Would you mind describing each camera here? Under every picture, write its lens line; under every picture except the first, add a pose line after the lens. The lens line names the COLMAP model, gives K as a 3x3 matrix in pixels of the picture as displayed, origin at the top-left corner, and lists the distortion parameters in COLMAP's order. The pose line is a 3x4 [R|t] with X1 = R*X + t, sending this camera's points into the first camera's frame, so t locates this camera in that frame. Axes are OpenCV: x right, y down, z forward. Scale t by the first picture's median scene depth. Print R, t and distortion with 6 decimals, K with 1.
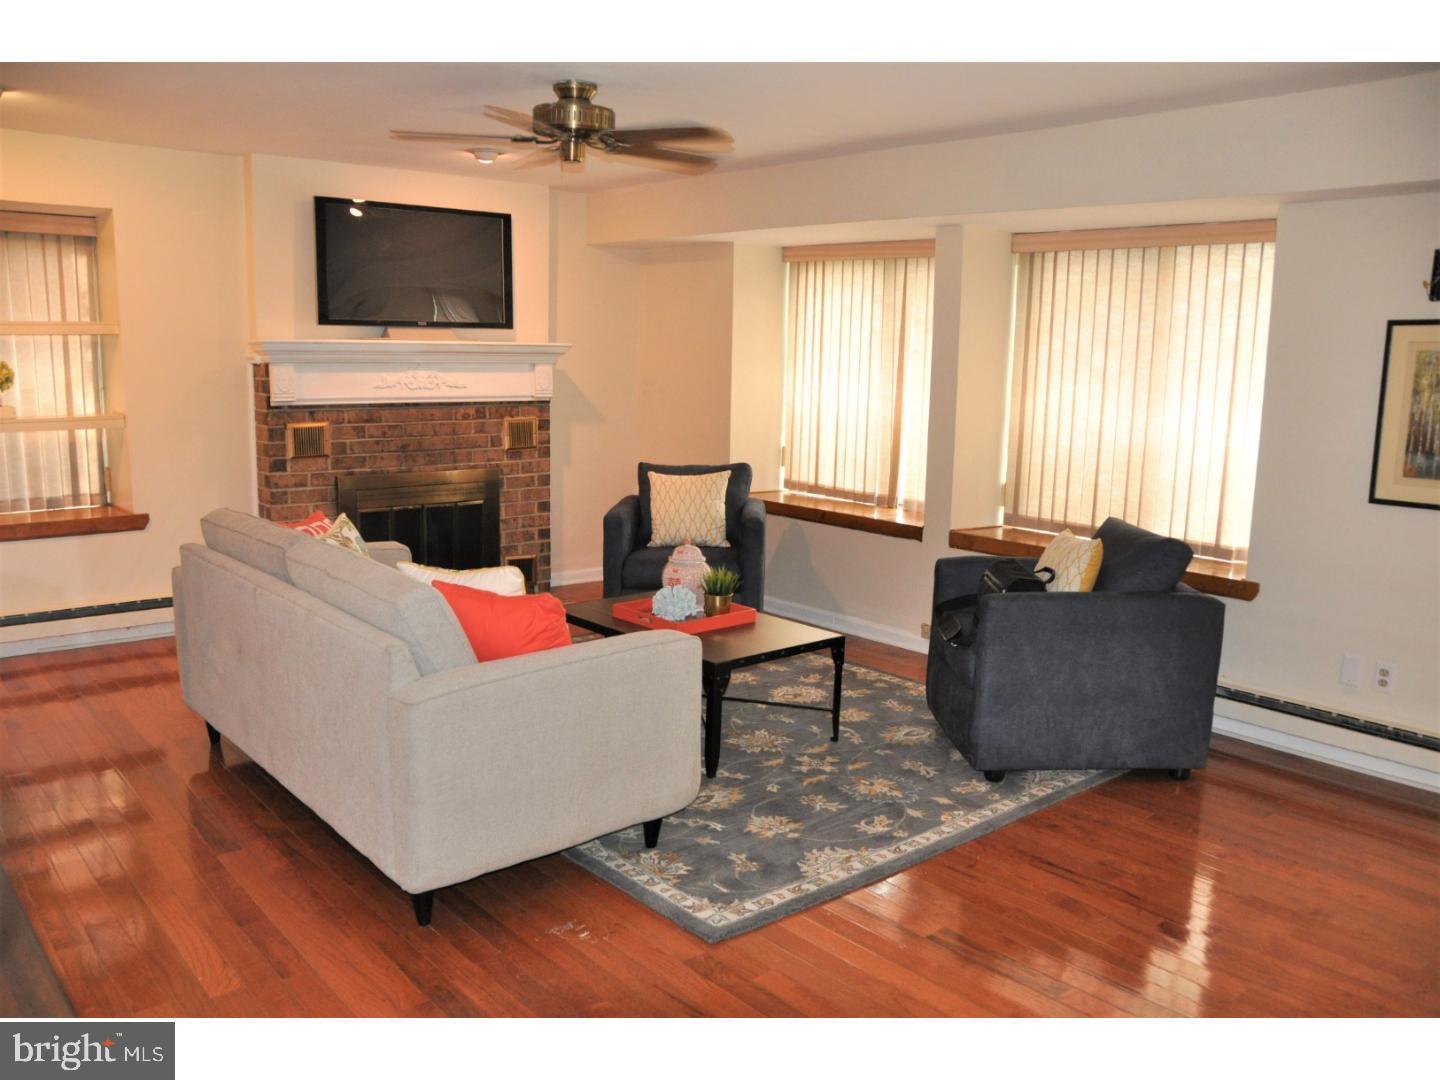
lens RADIAL K [[1160.4, 0, 724.8], [0, 1160.4, 545.5], [0, 0, 1]] dist [-0.102437, 0.030640]
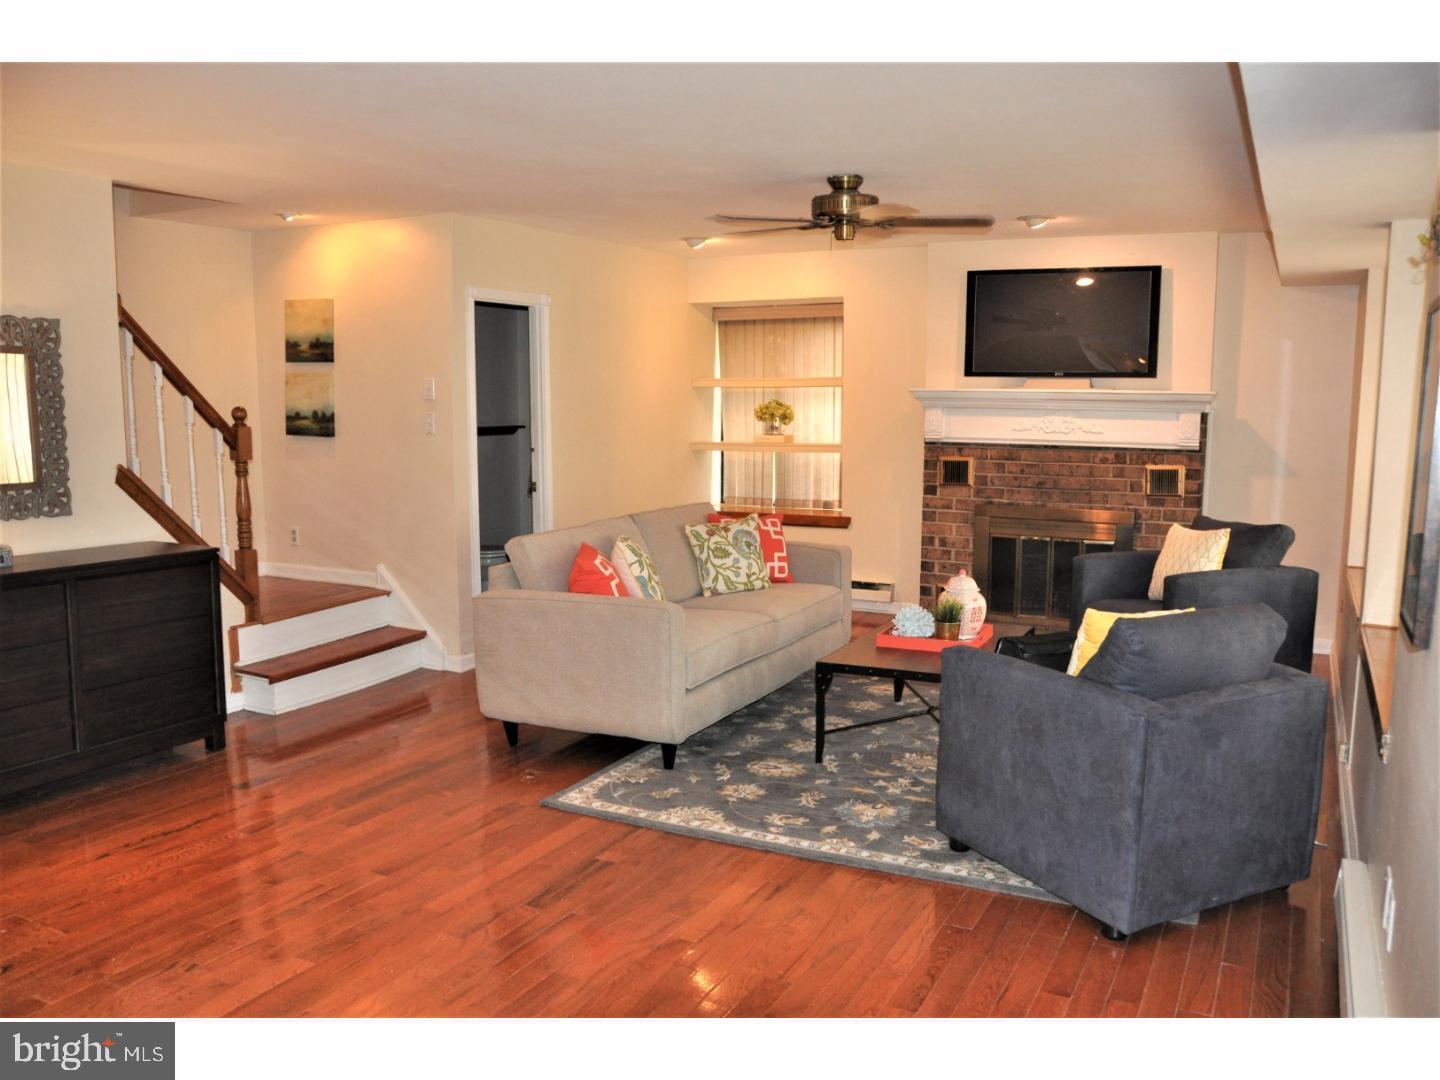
lens RADIAL K [[1160.4, 0, 727.1], [0, 1160.4, 541.4], [0, 0, 1]] dist [-0.102437, 0.030640]
pose [[0.388516, 0.098118, -0.916203, 0.669240], [-0.149364, 0.987870, 0.042456, -0.034457], [0.909256, 0.120353, 0.398458, 0.299148]]
